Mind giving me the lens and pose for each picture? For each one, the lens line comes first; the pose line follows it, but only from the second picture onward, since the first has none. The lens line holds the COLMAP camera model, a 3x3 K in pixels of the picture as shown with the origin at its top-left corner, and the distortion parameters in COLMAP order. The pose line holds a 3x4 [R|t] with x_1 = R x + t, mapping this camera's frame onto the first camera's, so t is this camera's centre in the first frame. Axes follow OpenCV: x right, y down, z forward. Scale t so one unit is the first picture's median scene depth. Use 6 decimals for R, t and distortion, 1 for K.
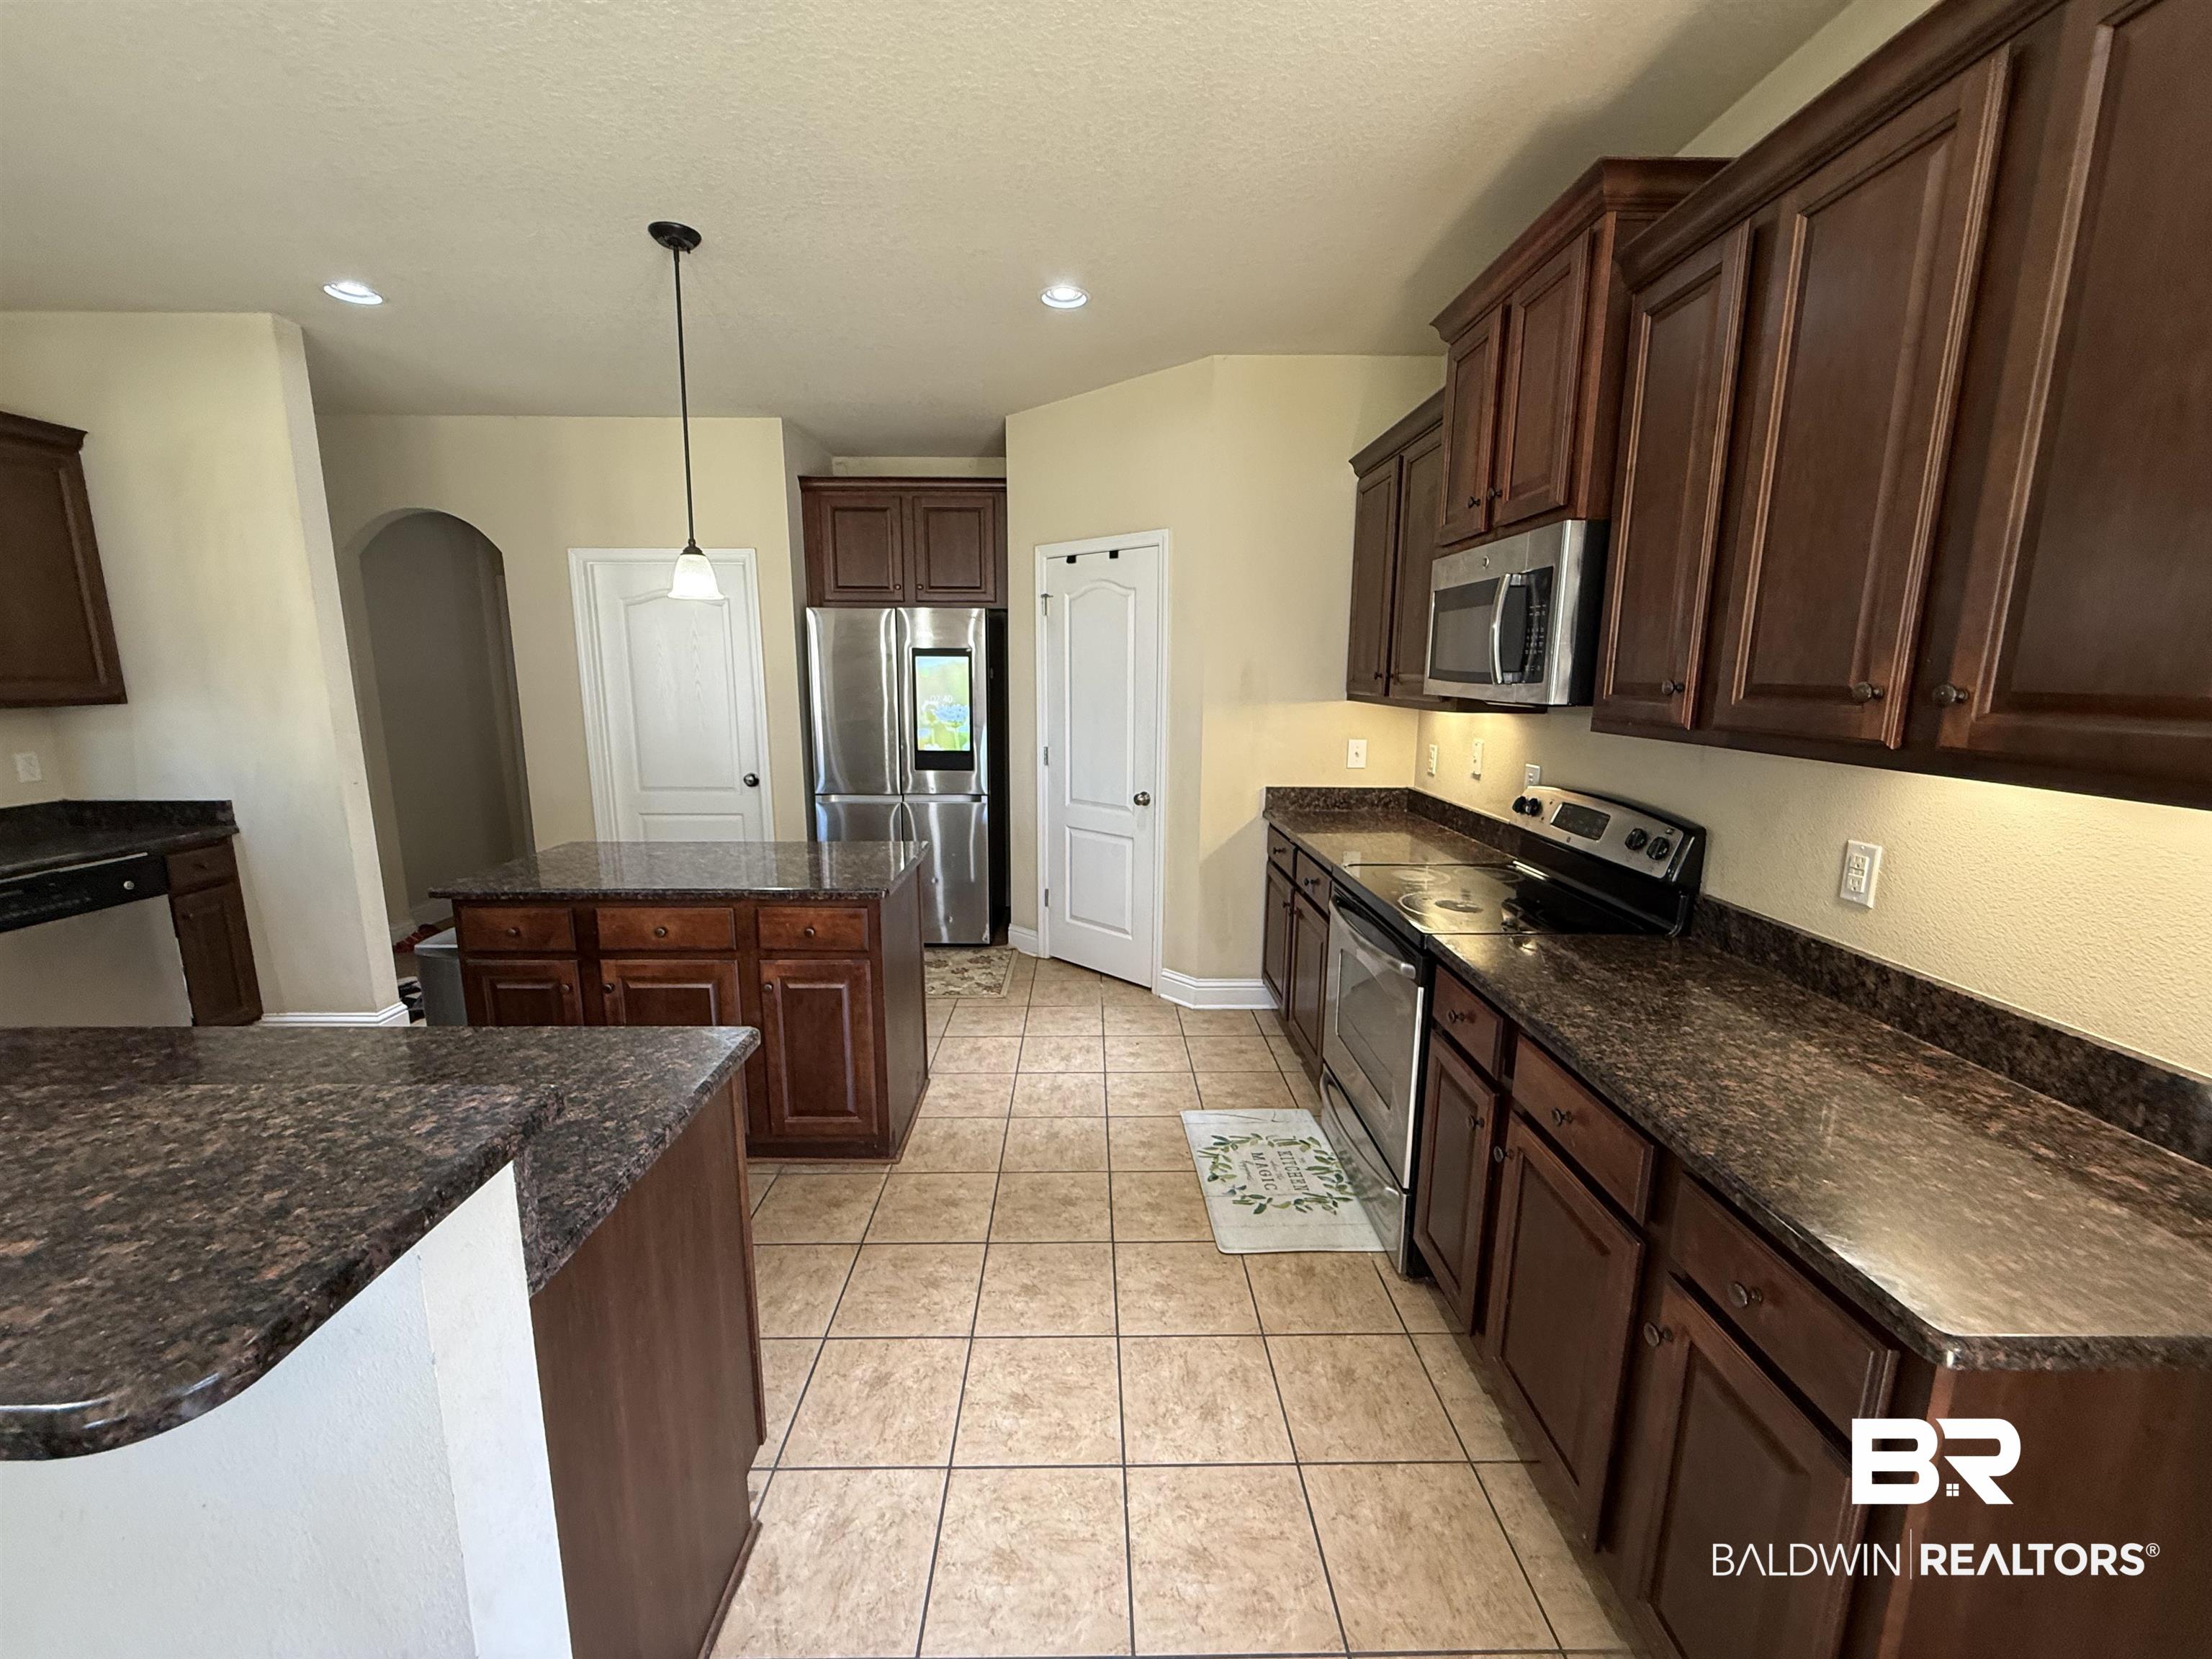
lens RADIAL K [[883.4, 0, 1099.1], [0, 883.4, 828.3], [0, 0, 1]] dist [-0.000865, 0.000643]
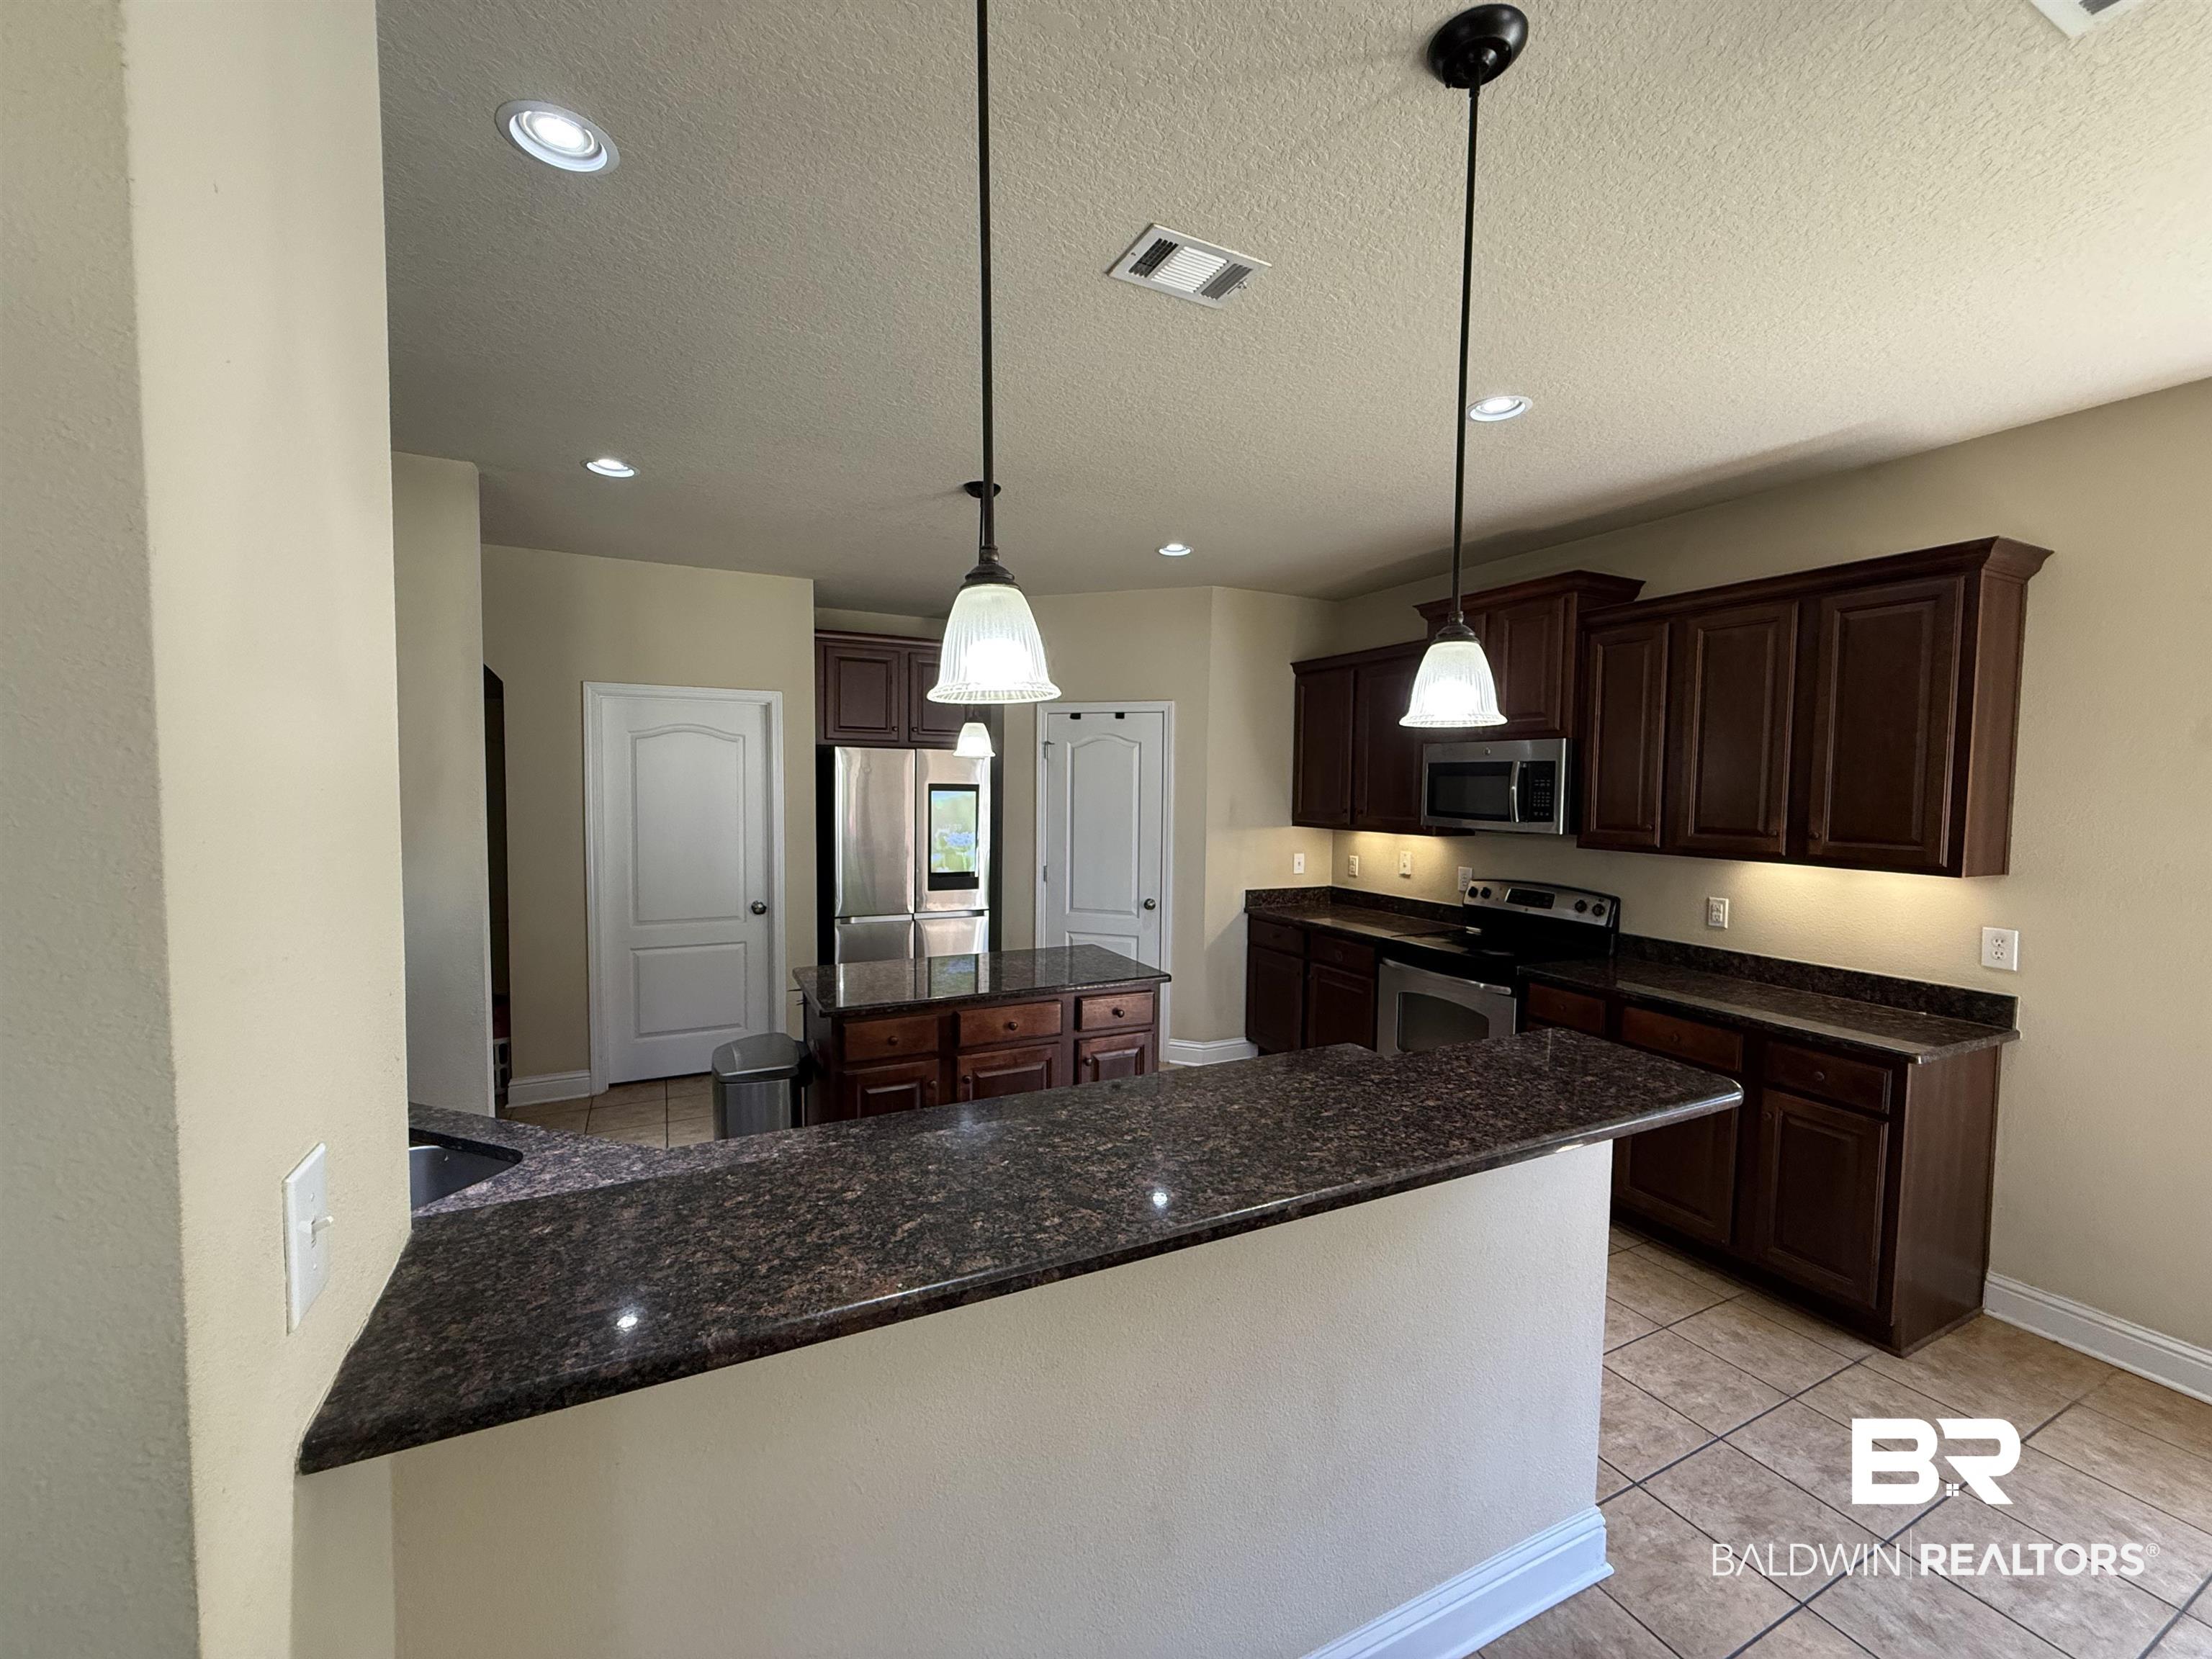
lens RADIAL K [[883.4, 0, 1097.5], [0, 883.4, 826.5], [0, 0, 1]] dist [-0.000865, 0.000643]
pose [[0.901459, -0.013792, 0.432645, -0.788733], [0.068564, 0.991424, -0.111254, -0.011550], [-0.427401, 0.129955, 0.894673, -0.163955]]
